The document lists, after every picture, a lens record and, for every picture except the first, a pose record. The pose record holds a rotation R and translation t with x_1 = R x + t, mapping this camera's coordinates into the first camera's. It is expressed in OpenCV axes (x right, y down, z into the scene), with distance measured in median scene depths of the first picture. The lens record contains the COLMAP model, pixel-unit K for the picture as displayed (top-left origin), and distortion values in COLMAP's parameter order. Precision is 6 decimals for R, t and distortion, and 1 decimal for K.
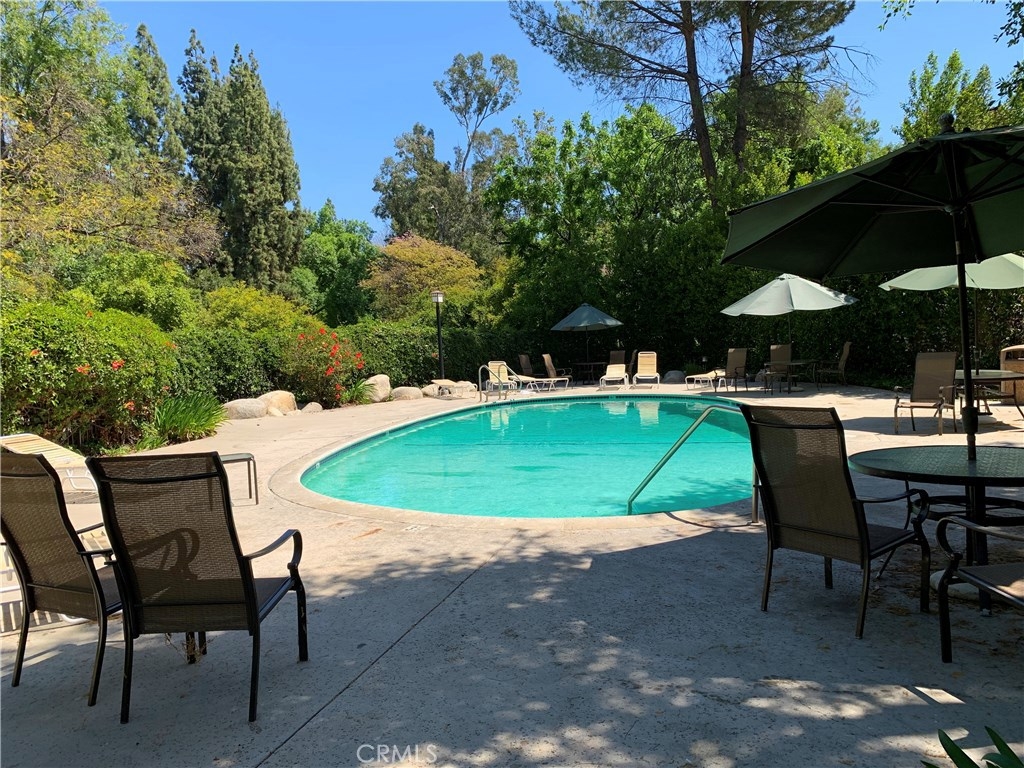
lens RADIAL K [[768.9, 0, 515.5], [0, 768.9, 383.3], [0, 0, 1]] dist [-0.000689, -0.005397]
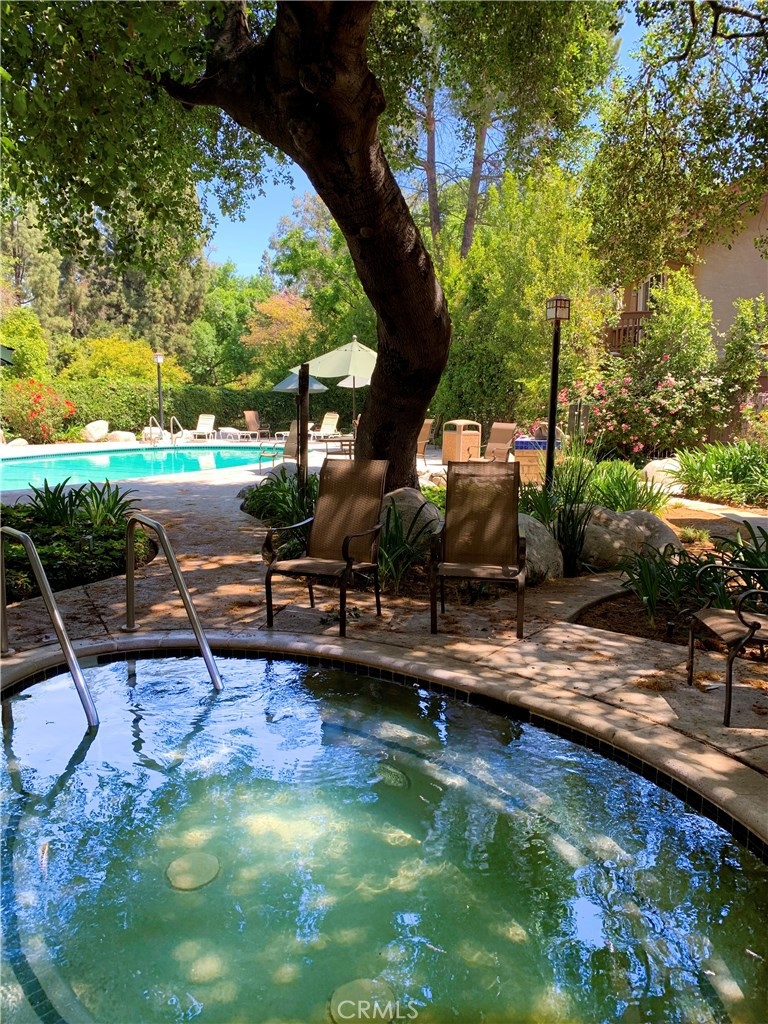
lens RADIAL K [[768.9, 0, 378.5], [0, 768.9, 517.9], [0, 0, 1]] dist [-0.000689, -0.005397]
pose [[0.989846, 0.067520, -0.125083, 0.133634], [-0.054705, 0.993155, 0.103200, -0.002363], [0.131195, -0.095310, 0.986764, -0.056166]]
